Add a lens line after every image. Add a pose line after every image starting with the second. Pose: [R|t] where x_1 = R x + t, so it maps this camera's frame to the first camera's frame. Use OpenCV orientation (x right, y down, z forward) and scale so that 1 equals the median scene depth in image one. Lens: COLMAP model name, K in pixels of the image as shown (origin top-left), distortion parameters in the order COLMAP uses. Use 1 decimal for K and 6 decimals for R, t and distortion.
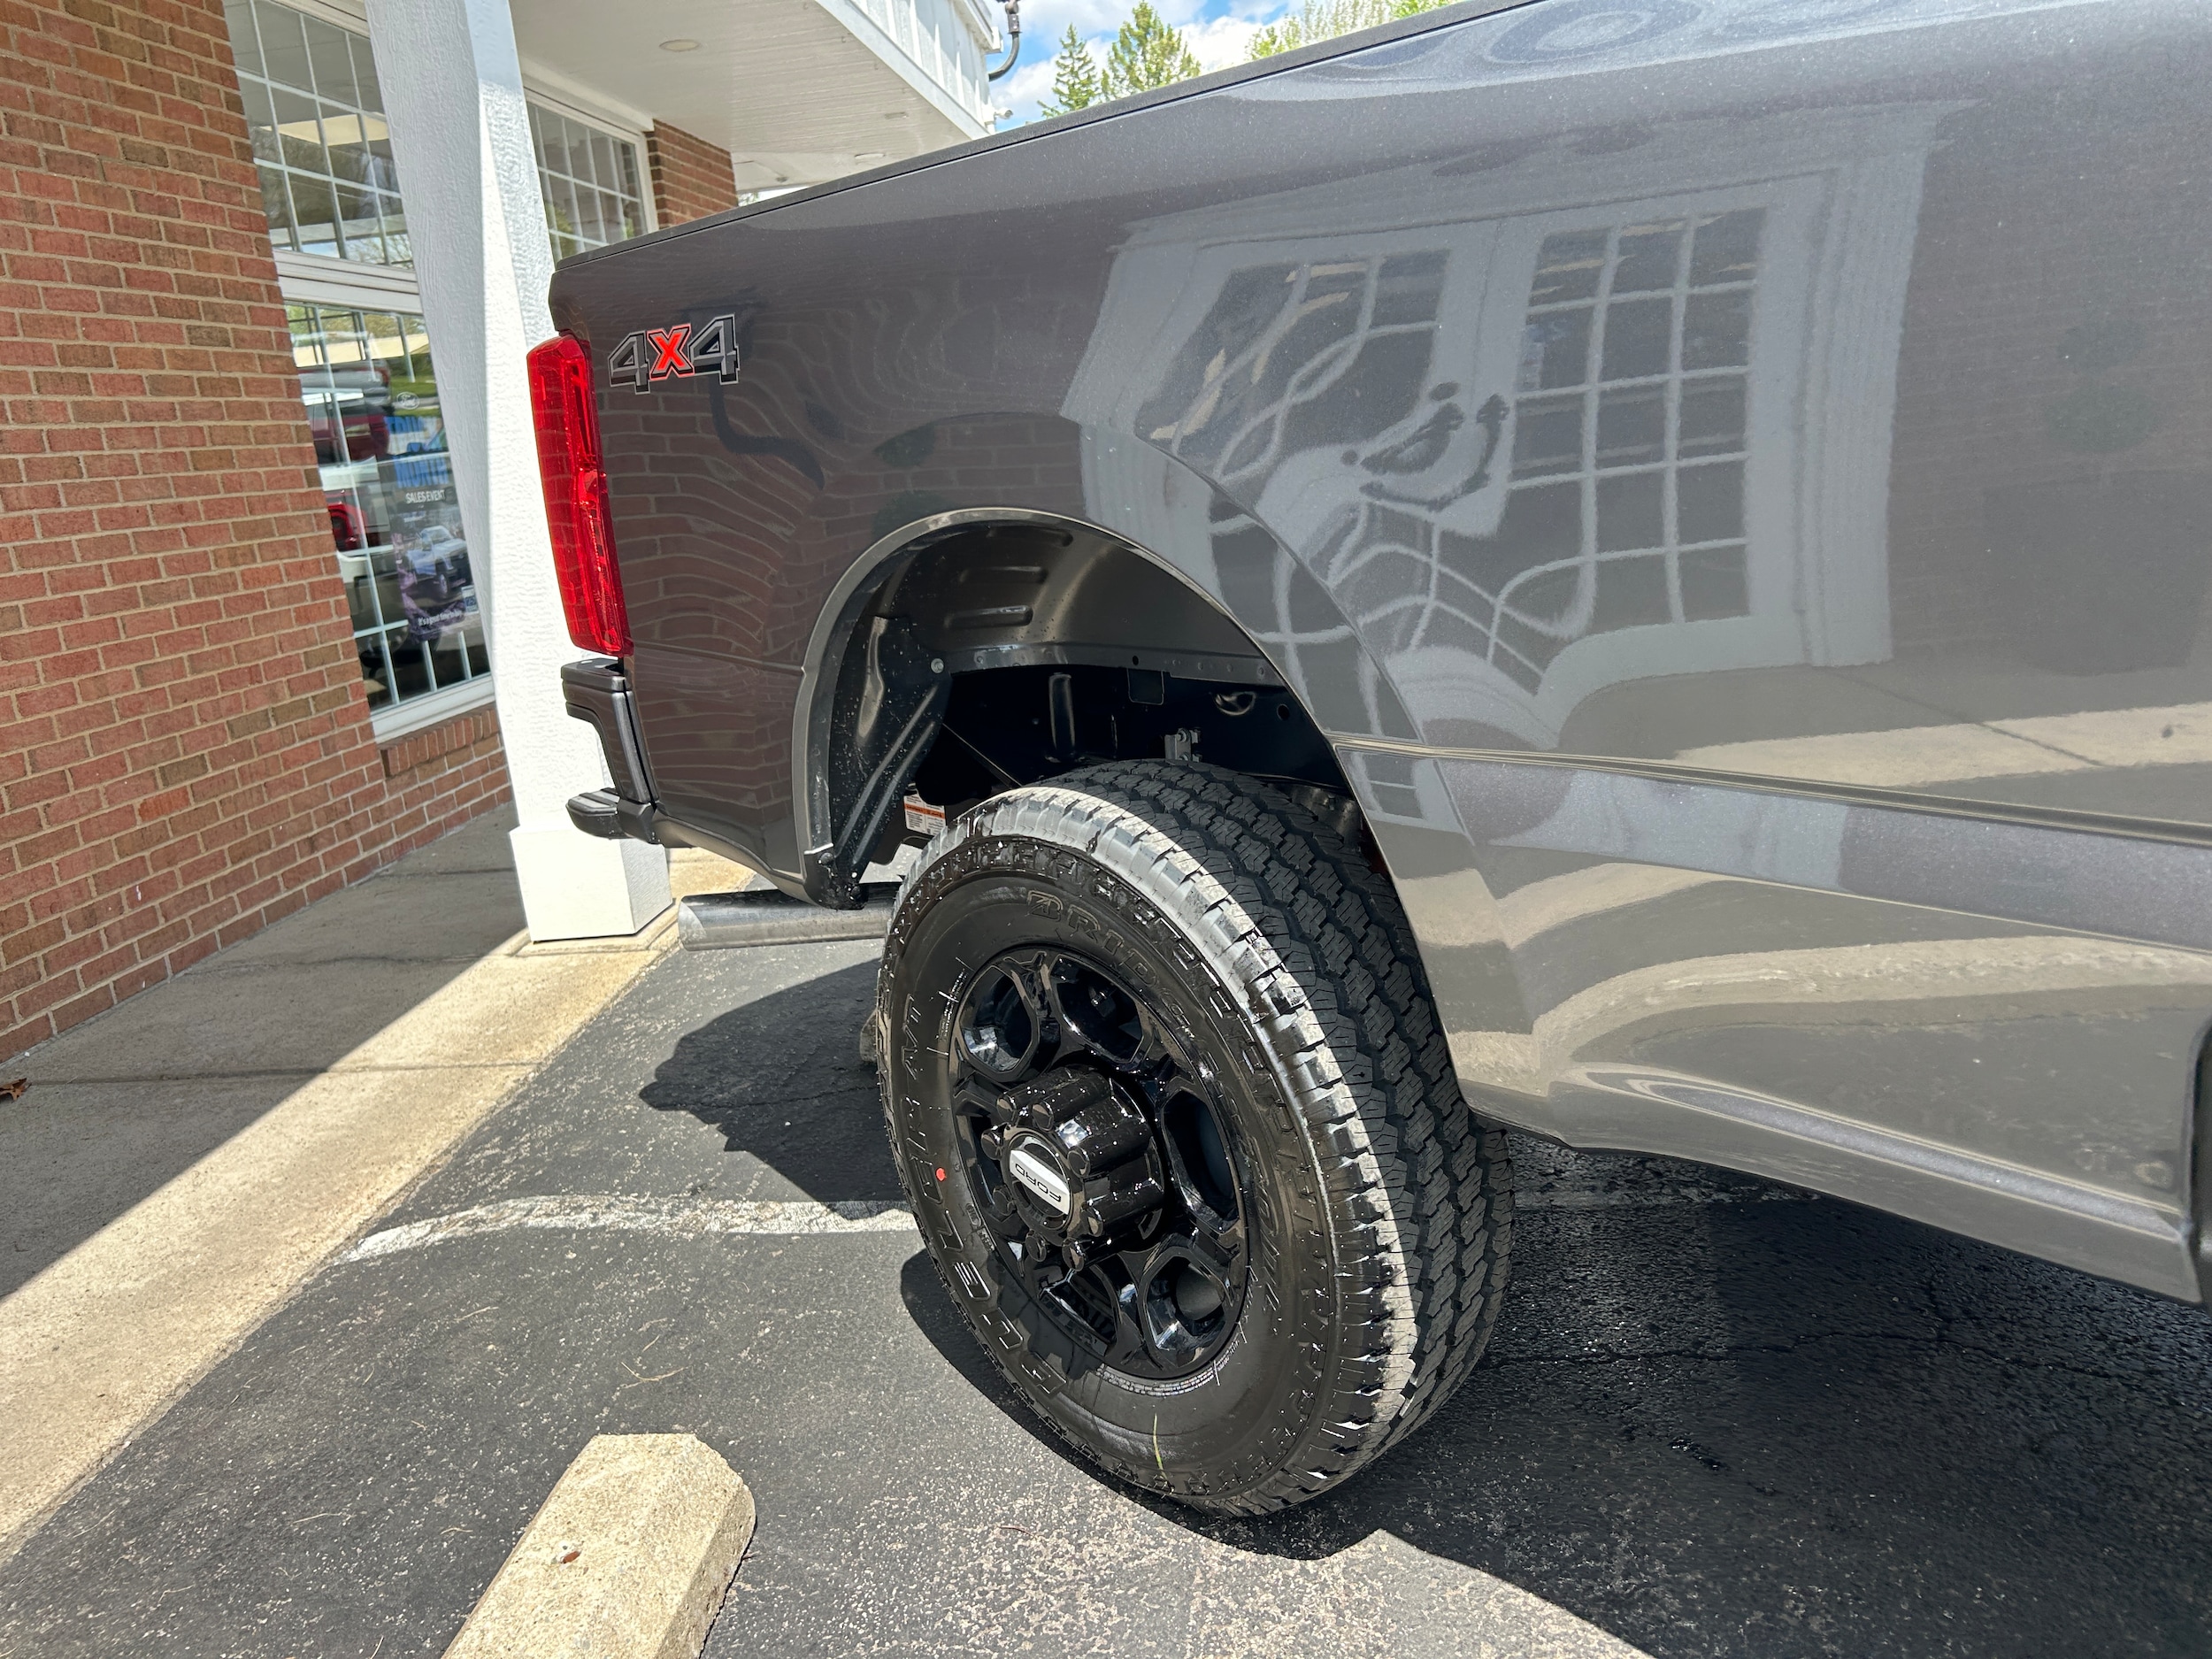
lens RADIAL K [[1668.6, 0, 1092.9], [0, 1668.6, 832.9], [0, 0, 1]] dist [0.038351, -0.040933]
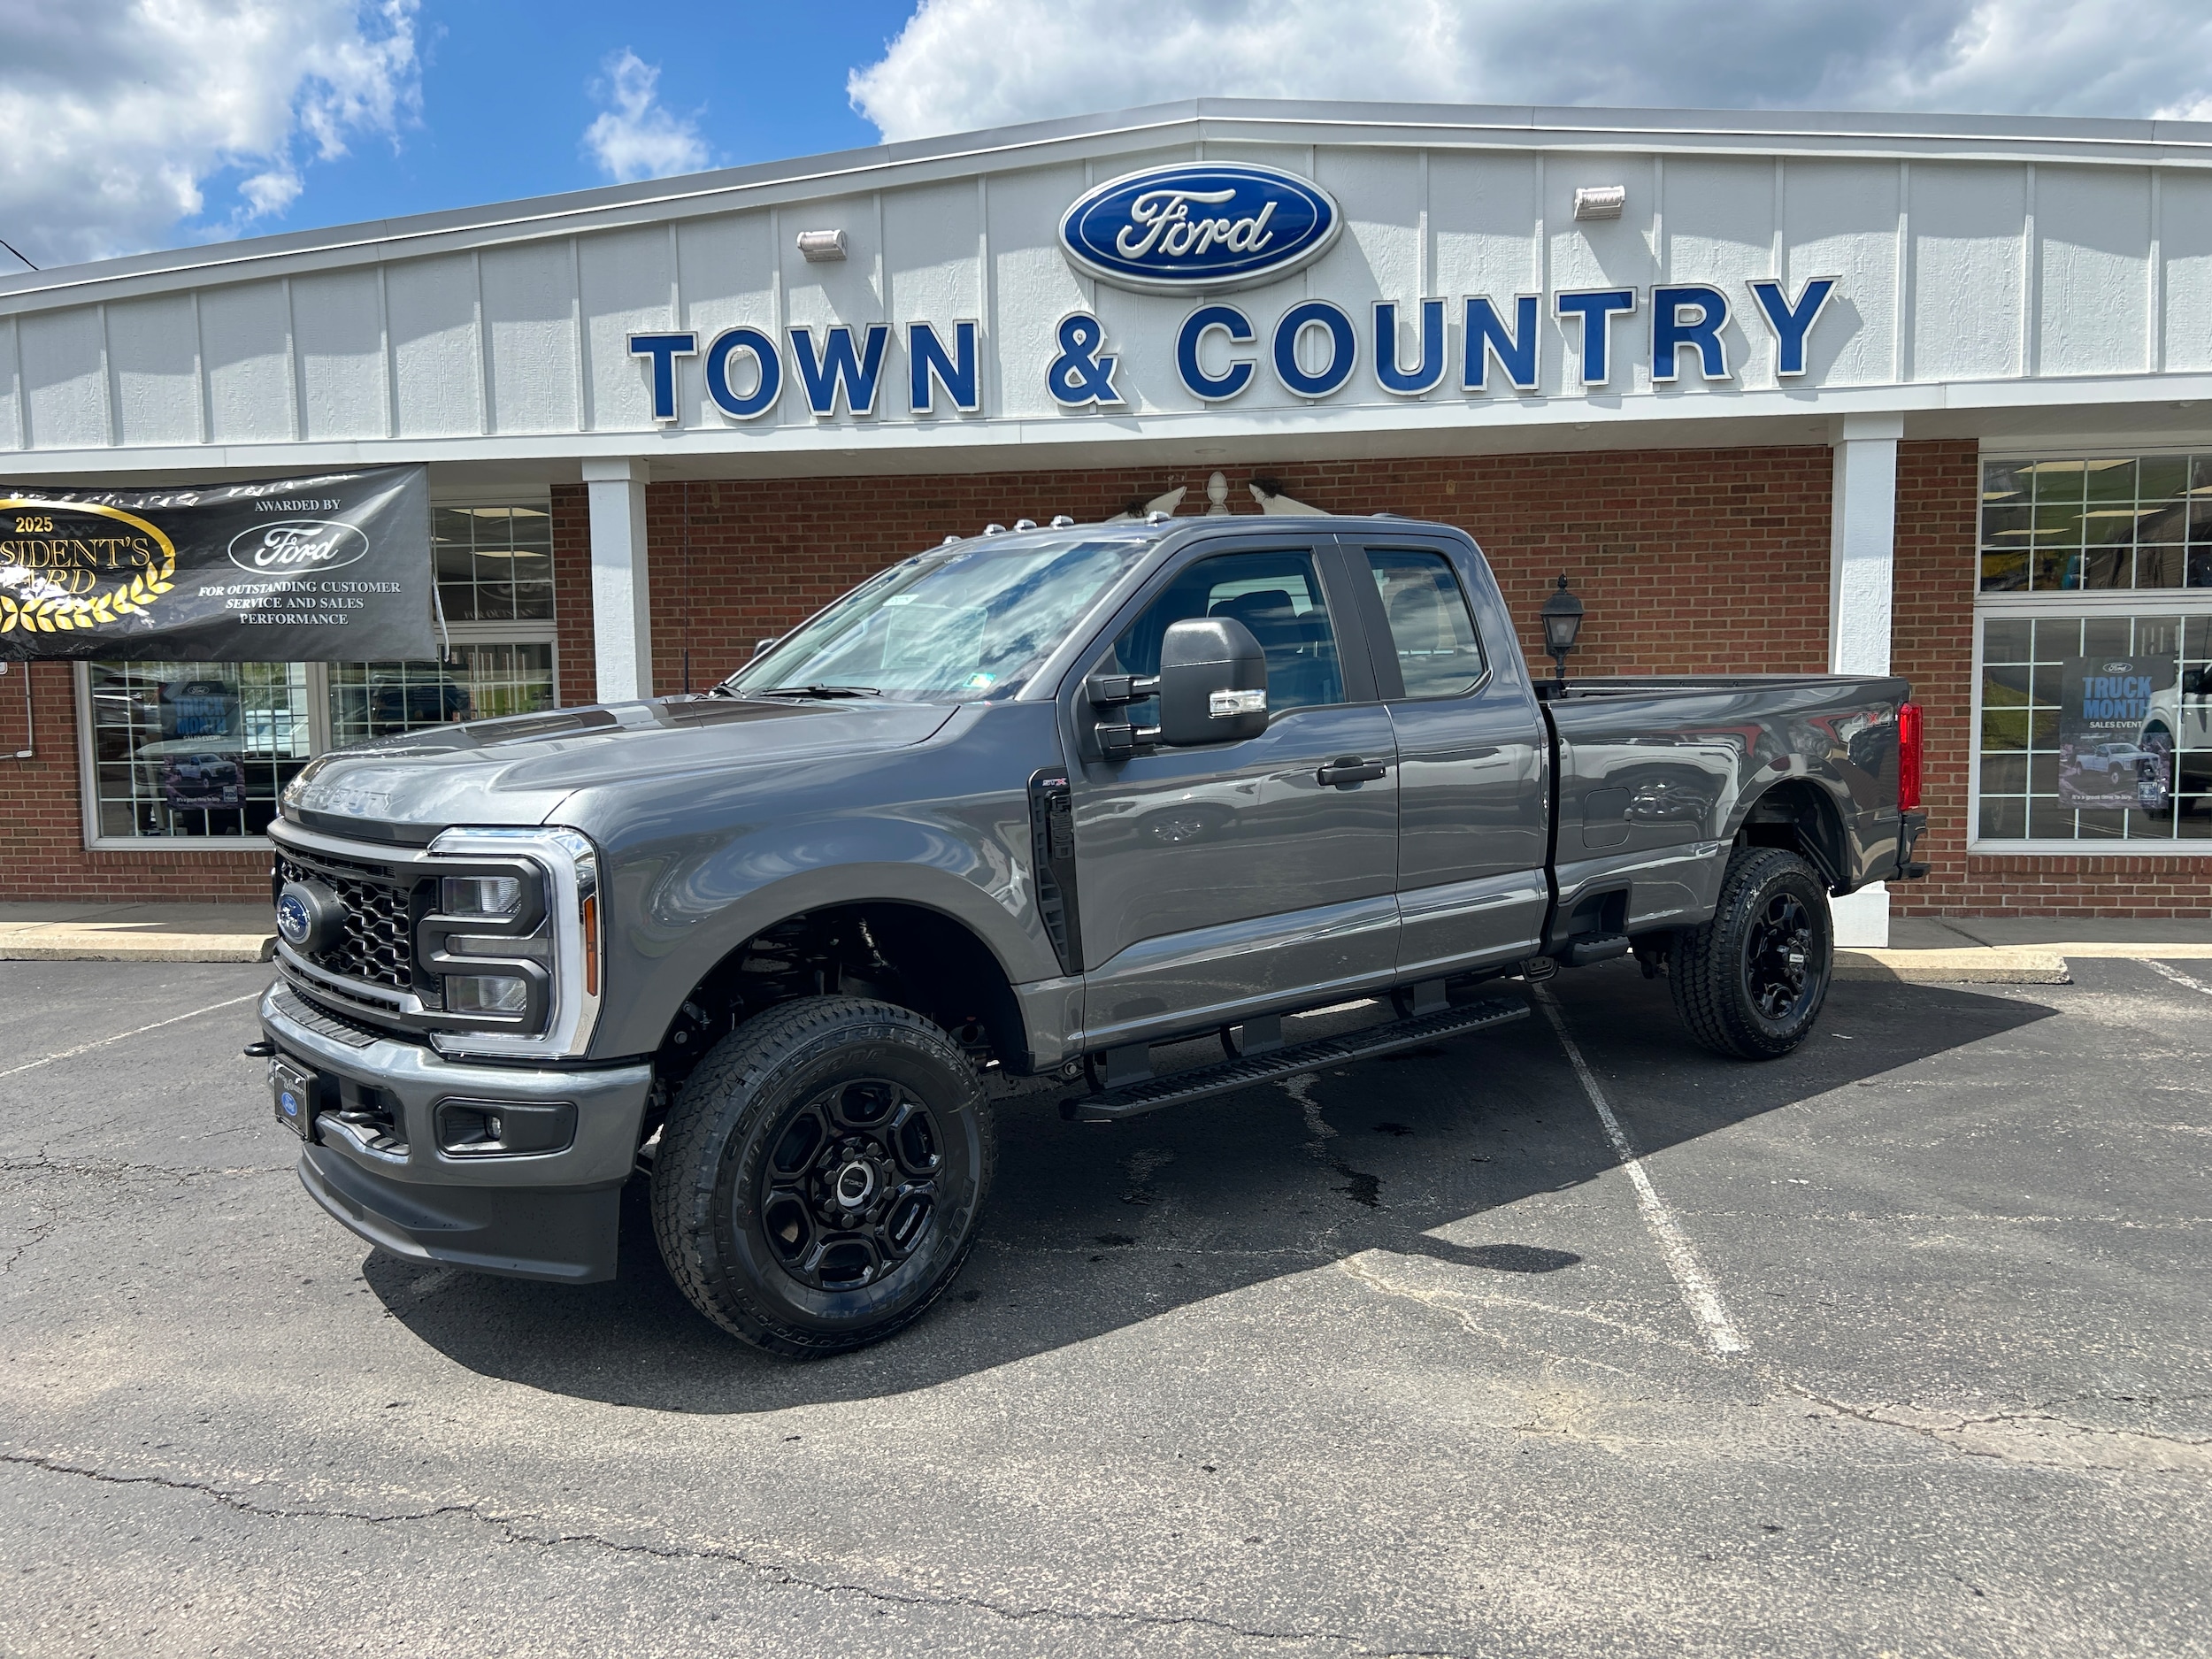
lens RADIAL K [[1672.1, 0, 1085.3], [0, 1672.1, 806.9], [0, 0, 1]] dist [0.034563, -0.034158]
pose [[-0.044065, 0.171707, -0.984162, 1.784750], [-0.219716, 0.959333, 0.177213, -0.271860], [0.974568, 0.224045, -0.004546, 0.068744]]
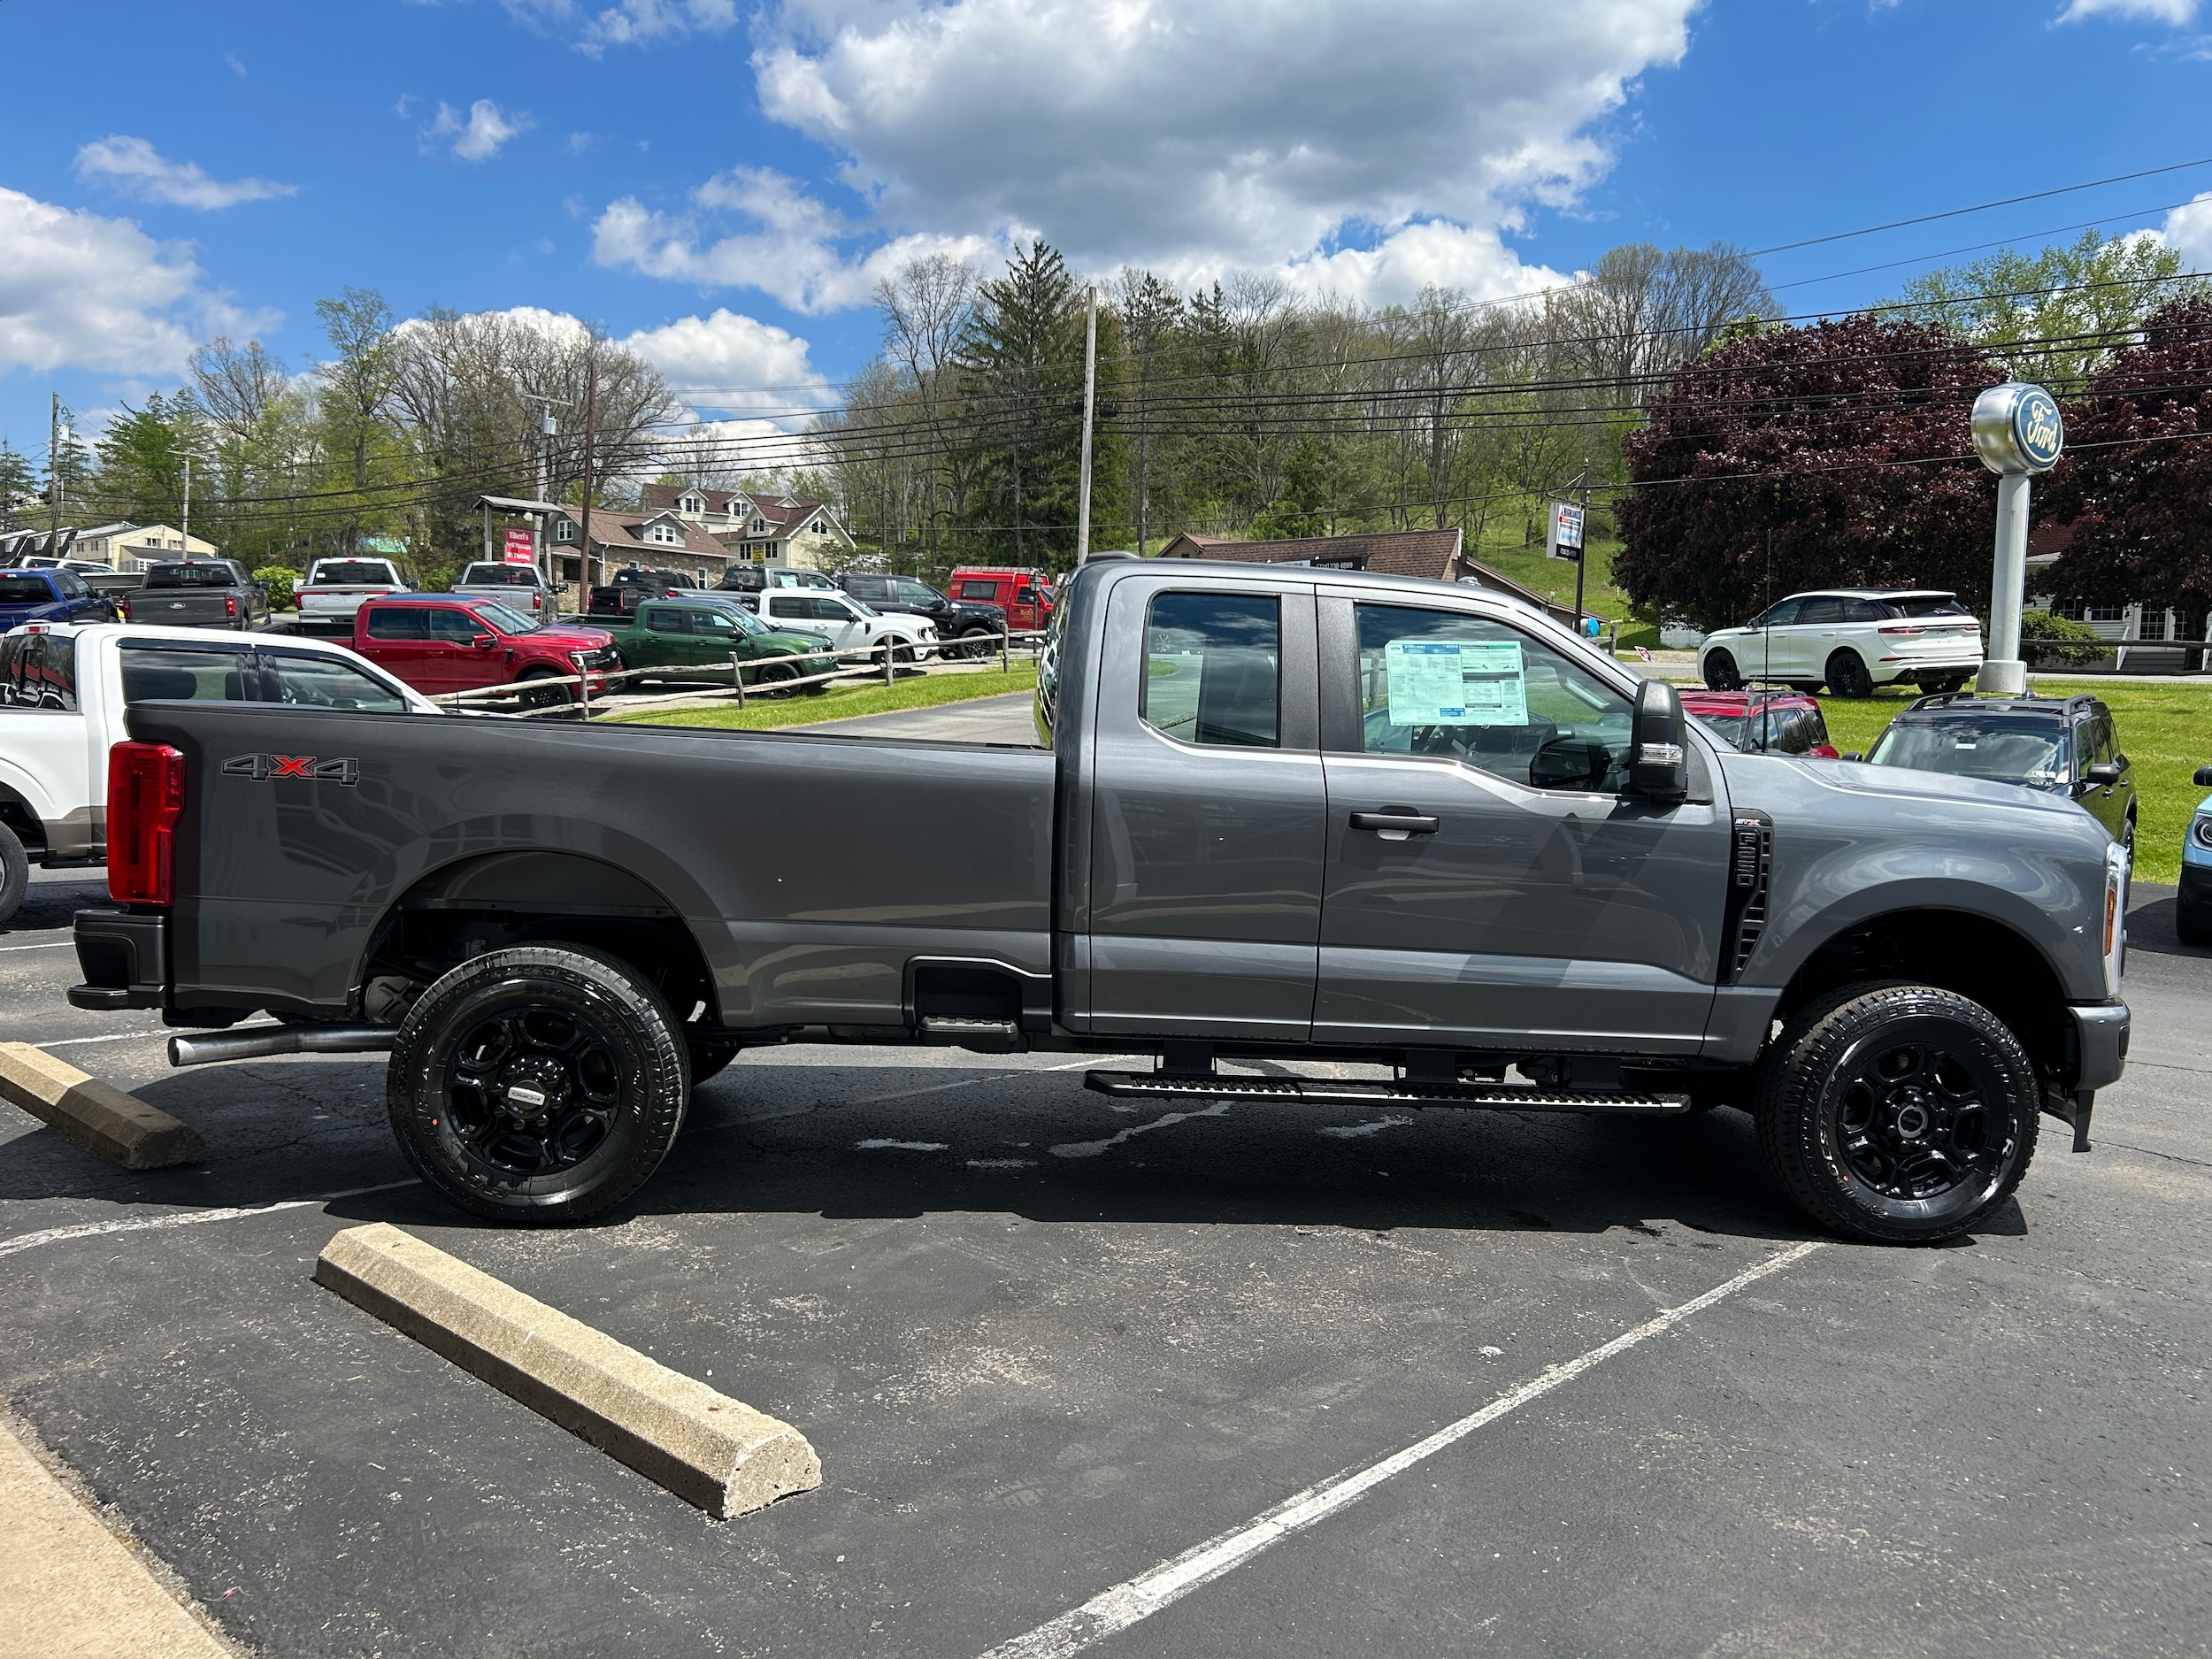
lens RADIAL K [[1666.8, 0, 1127.4], [0, 1666.8, 829.3], [0, 0, 1]] dist [0.064660, -0.092817]
pose [[0.583684, 0.064129, 0.809444, -0.673924], [0.106990, 0.982111, -0.154959, 0.125638], [-0.804901, 0.177049, 0.566381, -0.546390]]
